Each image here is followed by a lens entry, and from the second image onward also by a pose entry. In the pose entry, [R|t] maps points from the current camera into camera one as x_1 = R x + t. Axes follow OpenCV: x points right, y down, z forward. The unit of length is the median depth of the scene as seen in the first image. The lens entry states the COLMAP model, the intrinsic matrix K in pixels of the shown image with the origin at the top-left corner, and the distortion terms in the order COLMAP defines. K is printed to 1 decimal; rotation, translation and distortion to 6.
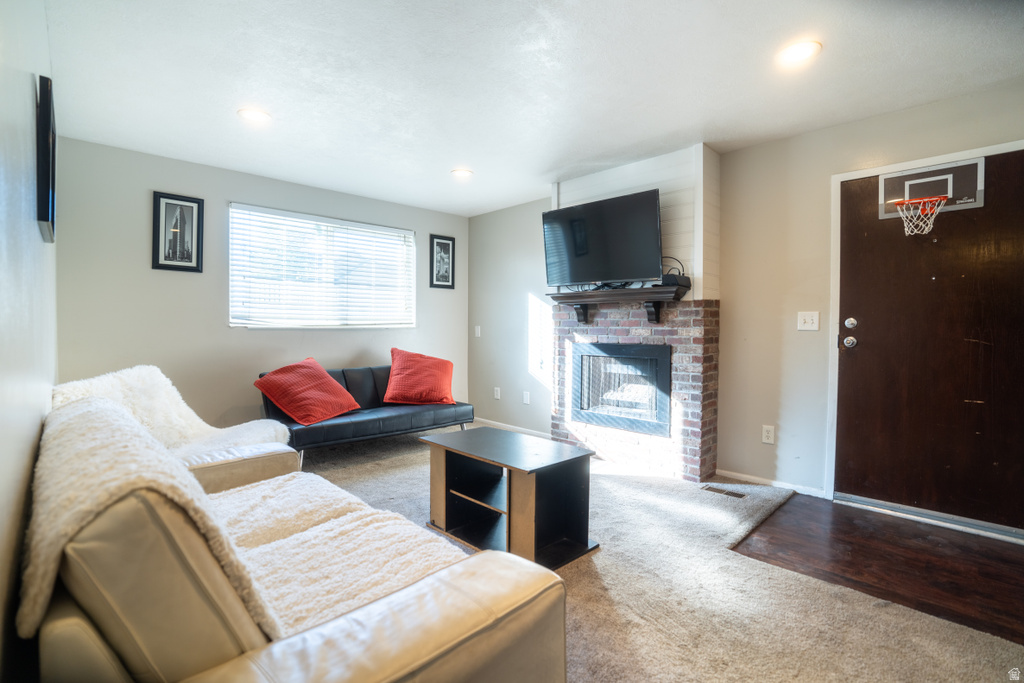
lens RADIAL K [[490.0, 0, 487.3], [0, 490.0, 344.5], [0, 0, 1]] dist [-0.063767, 0.029447]
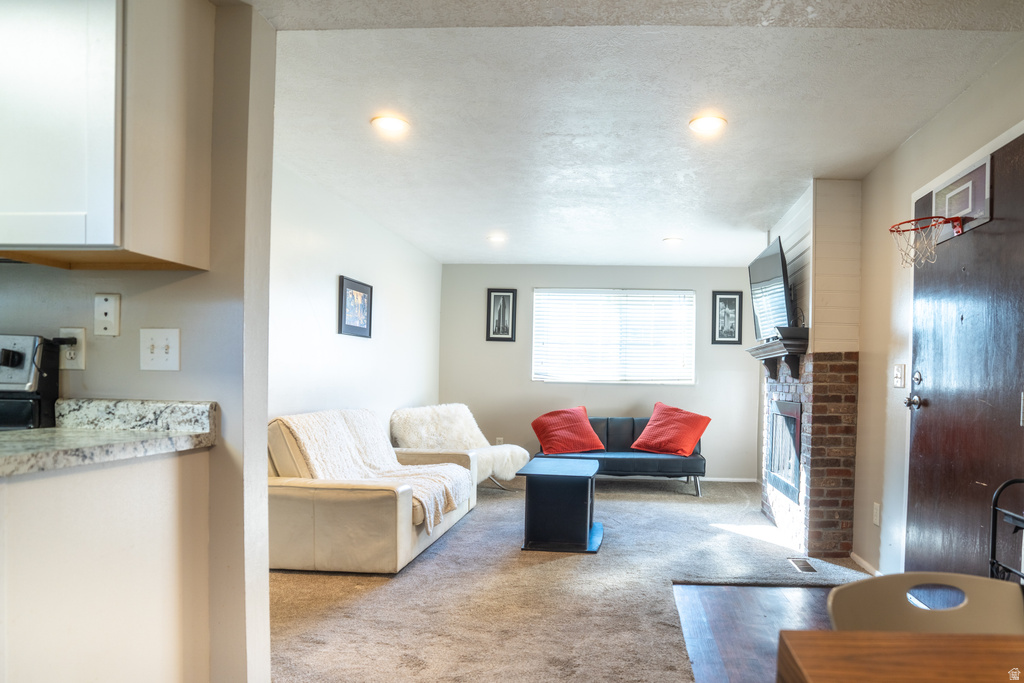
lens RADIAL K [[552.5, 0, 515.6], [0, 552.5, 394.2], [0, 0, 1]] dist [-0.003380, -0.001090]
pose [[0.672461, 0.022860, -0.739780, 0.552932], [-0.041823, 0.999100, -0.007143, 0.013334], [0.738950, 0.035743, 0.672811, -0.068642]]
